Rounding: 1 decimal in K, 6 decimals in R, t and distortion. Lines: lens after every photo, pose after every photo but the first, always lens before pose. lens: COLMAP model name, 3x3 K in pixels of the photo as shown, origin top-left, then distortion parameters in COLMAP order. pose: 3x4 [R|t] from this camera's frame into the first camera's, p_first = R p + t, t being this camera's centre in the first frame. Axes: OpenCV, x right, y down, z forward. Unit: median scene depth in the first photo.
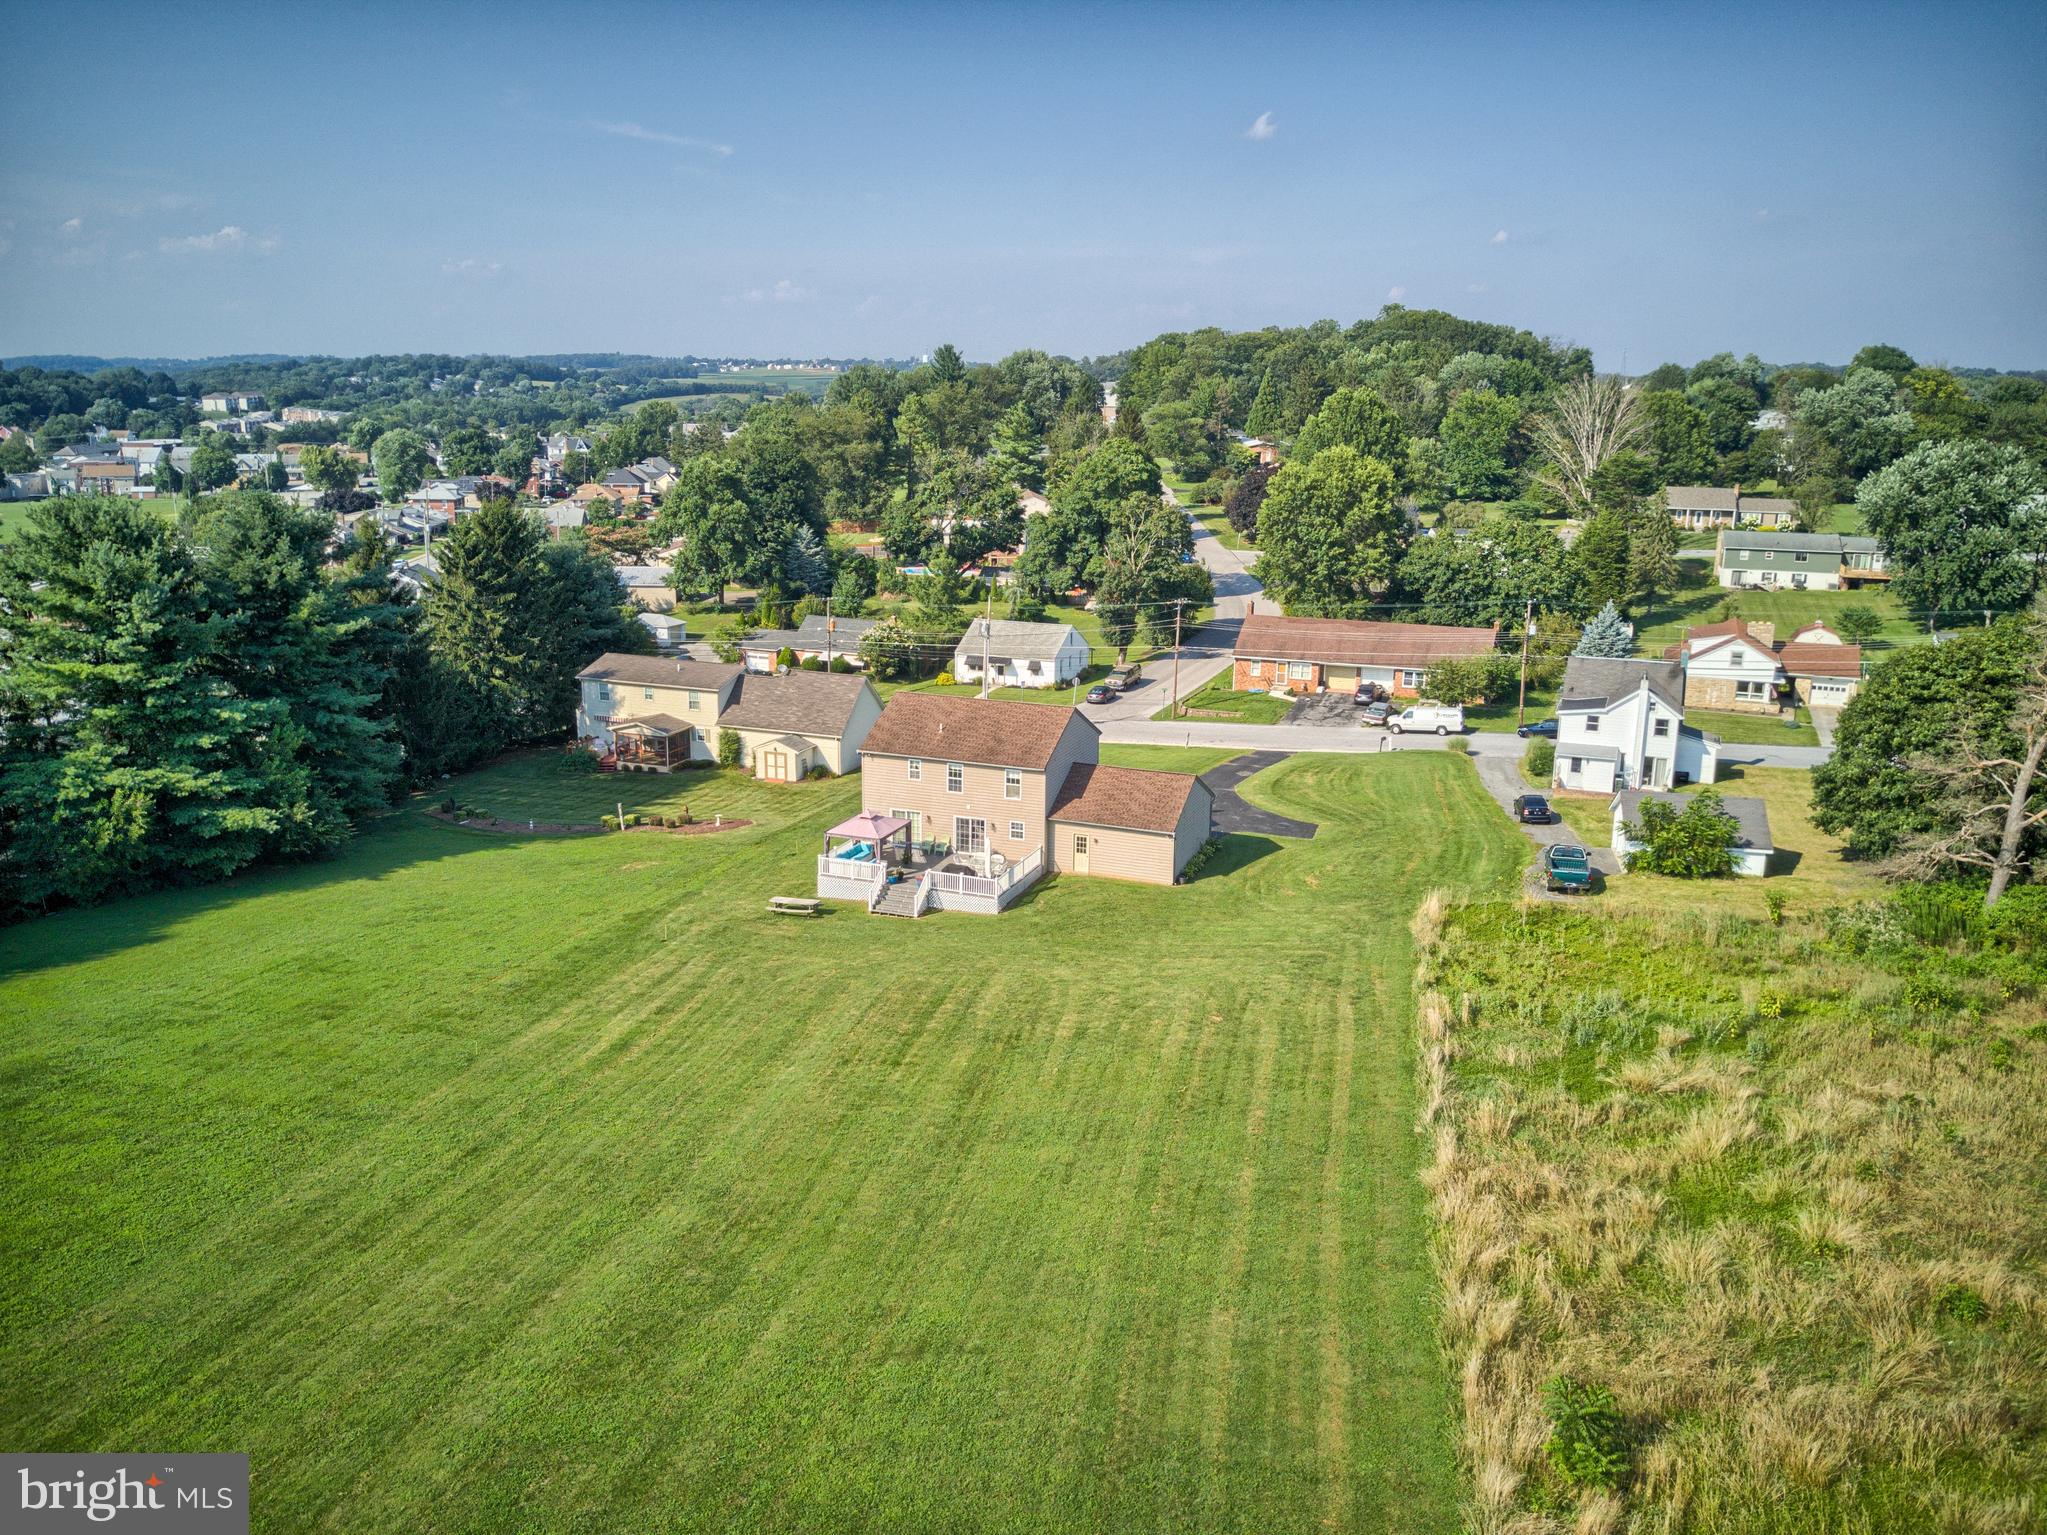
lens RADIAL K [[1589.6, 0, 1022.9], [0, 1589.6, 765.8], [0, 0, 1]] dist [0.000569, 0.004747]
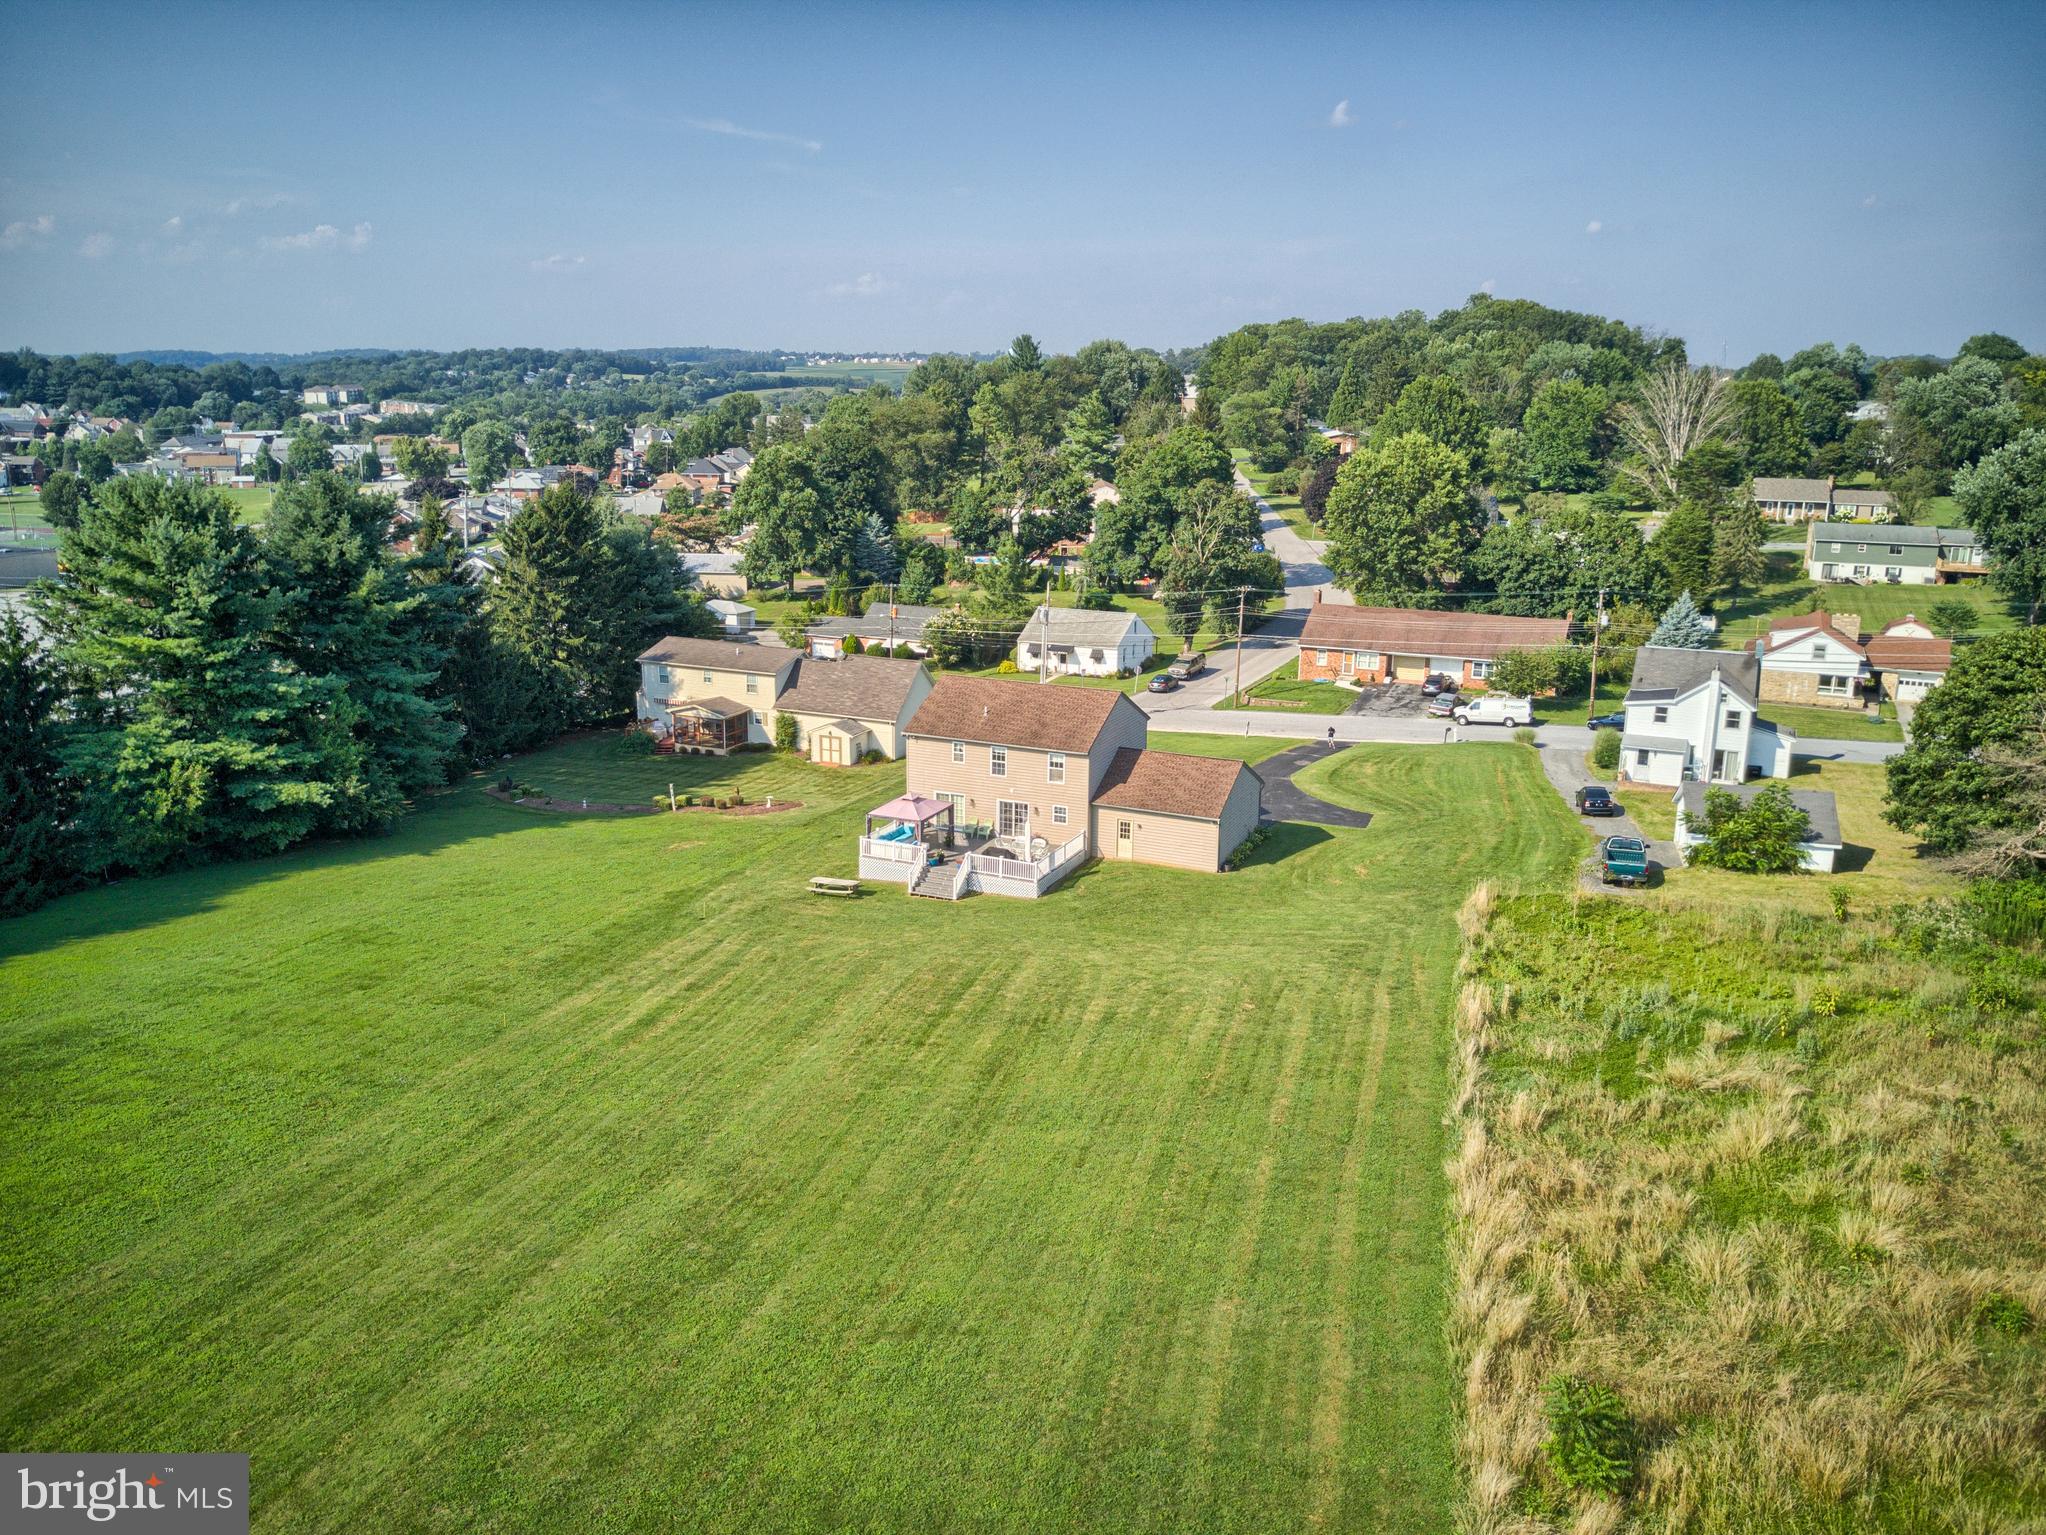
lens RADIAL K [[1588.9, 0, 1022.4], [0, 1588.9, 765.8], [0, 0, 1]] dist [0.000569, 0.004747]
pose [[0.998585, 0.012156, -0.051779, 0.016479], [-0.011964, 0.999920, 0.004009, 0.004623], [0.051824, -0.003384, 0.998651, 0.007705]]
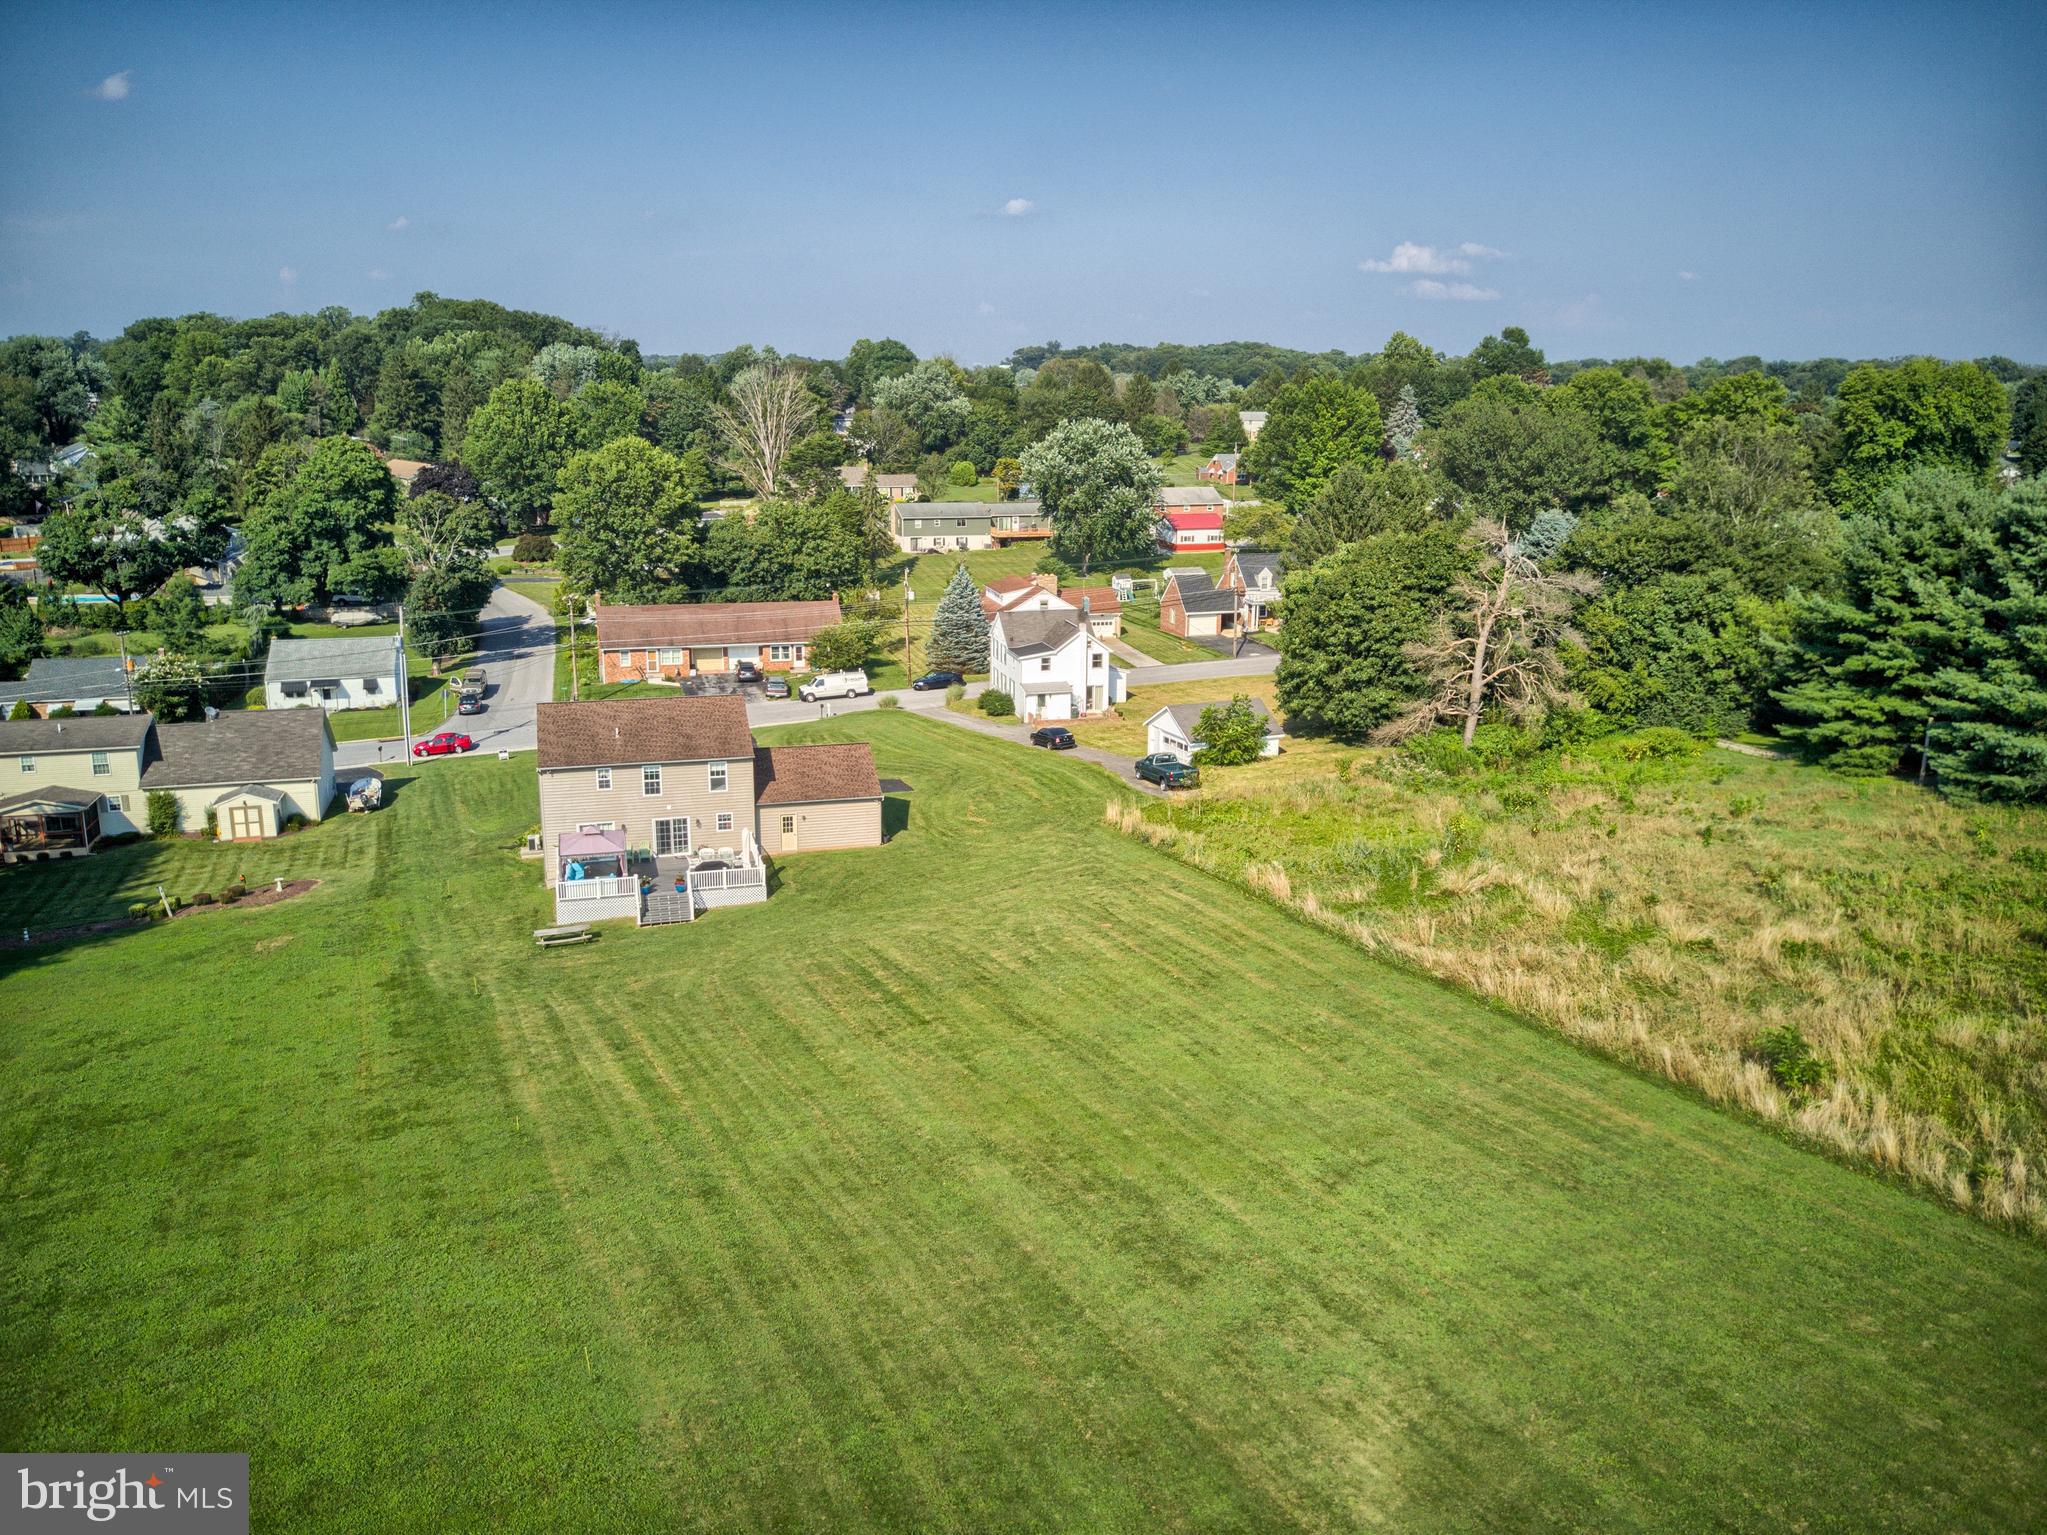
lens RADIAL K [[1597.2, 0, 1034.3], [0, 1597.2, 762.1], [0, 0, 1]] dist [0.003063, -0.002470]
pose [[0.796977, -0.146928, 0.585866, -0.307077], [0.145282, 0.988117, 0.050174, -0.013181], [-0.586277, 0.045128, 0.808853, 0.045655]]
